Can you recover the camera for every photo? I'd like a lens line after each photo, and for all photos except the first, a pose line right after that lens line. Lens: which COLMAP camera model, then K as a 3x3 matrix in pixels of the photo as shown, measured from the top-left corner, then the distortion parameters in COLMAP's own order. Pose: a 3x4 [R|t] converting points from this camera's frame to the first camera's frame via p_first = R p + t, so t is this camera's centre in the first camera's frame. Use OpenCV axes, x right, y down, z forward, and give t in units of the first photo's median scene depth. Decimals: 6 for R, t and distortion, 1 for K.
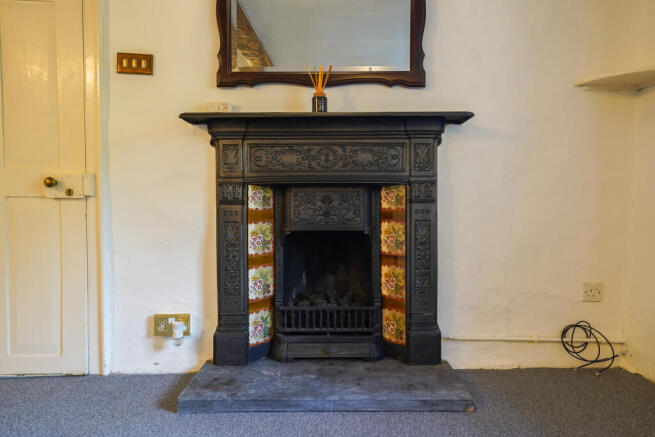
lens RADIAL K [[435.1, 0, 326.4], [0, 435.1, 218.9], [0, 0, 1]] dist [0.022439, 0.000439]
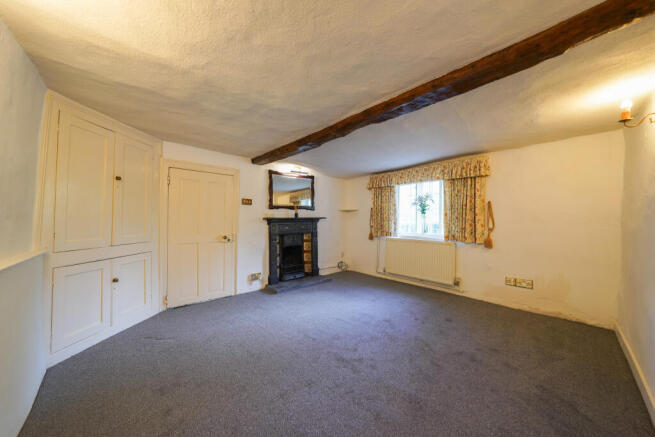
lens RADIAL K [[227.5, 0, 324.3], [0, 227.5, 217.1], [0, 0, 1]] dist [-0.014231, 0.000767]
pose [[0.773561, 0.003353, 0.633713, -1.092706], [0.029955, 0.998675, -0.041849, -0.137800], [-0.633014, 0.051356, 0.772435, -0.772345]]
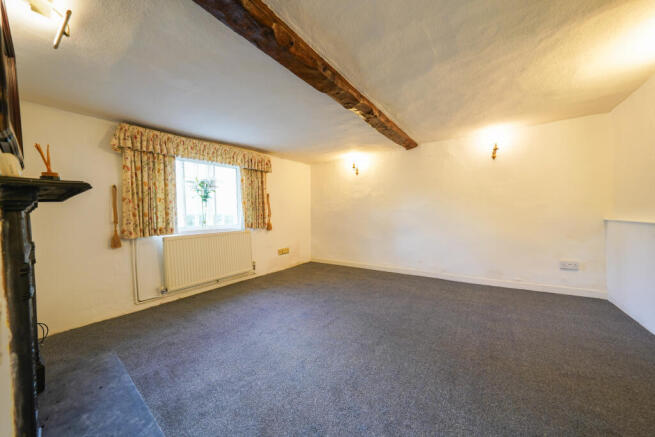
lens RADIAL K [[227.5, 0, 328.0], [0, 227.5, 217.1], [0, 0, 1]] dist [-0.014231, 0.000767]
pose [[-0.788147, -0.005849, 0.615459, -0.860025], [0.045539, 0.996660, 0.067787, -0.179513], [-0.613800, 0.081453, -0.785249, 0.916960]]
